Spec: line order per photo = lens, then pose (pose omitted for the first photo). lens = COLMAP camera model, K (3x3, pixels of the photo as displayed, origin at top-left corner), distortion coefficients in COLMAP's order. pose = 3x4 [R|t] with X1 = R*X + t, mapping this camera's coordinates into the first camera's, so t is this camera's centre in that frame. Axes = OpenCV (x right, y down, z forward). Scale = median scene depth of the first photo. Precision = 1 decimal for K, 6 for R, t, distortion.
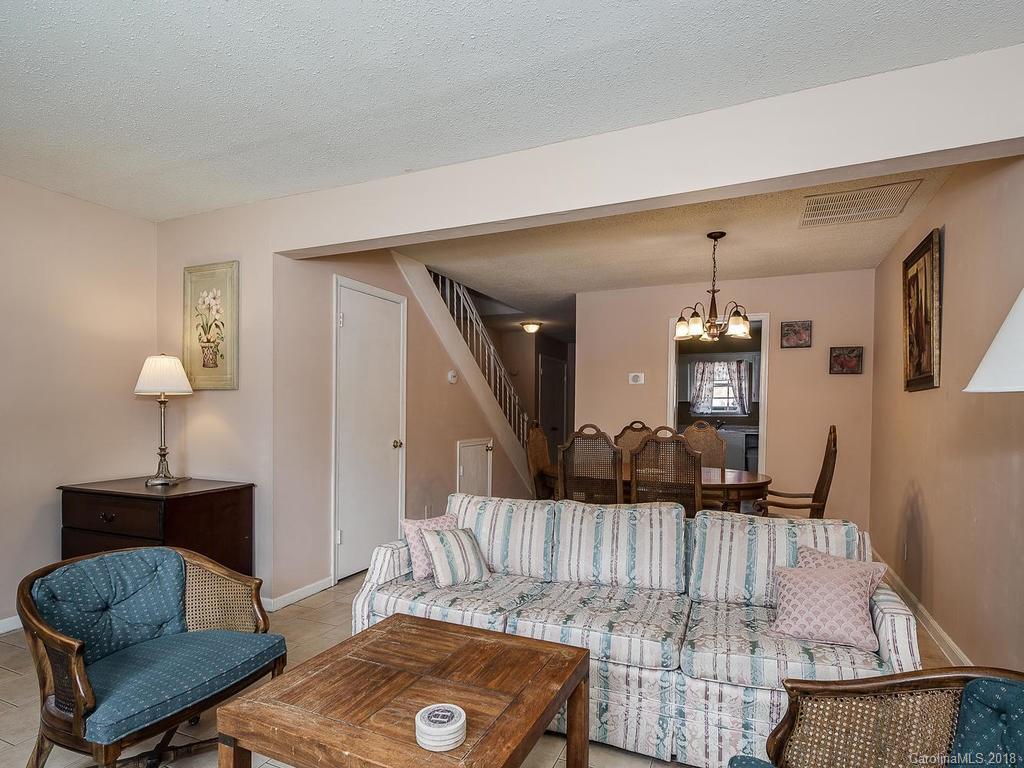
lens RADIAL K [[588.8, 0, 512.0], [0, 588.8, 384.0], [0, 0, 1]] dist [-0.004046, -0.000821]
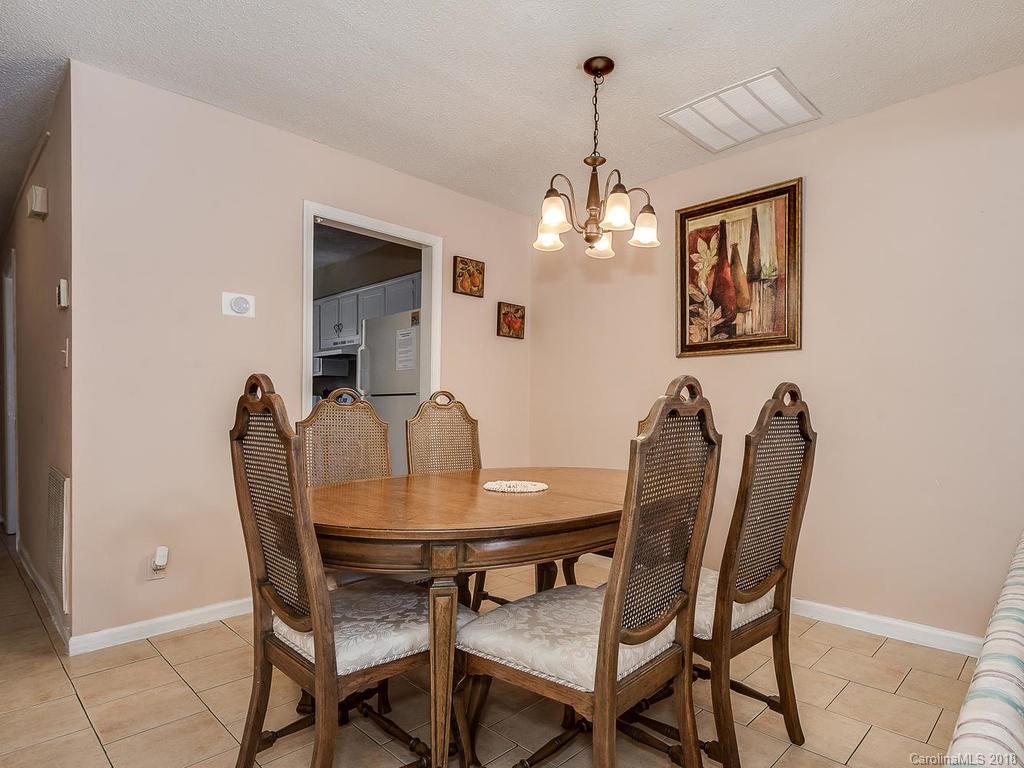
lens RADIAL K [[588.8, 0, 512.0], [0, 588.8, 384.0], [0, 0, 1]] dist [-0.004046, -0.000821]
pose [[0.336887, 0.035579, 0.940873, -0.186506], [-0.042360, 0.998847, -0.022604, 0.064708], [-0.940592, -0.032240, 0.338006, 0.728595]]
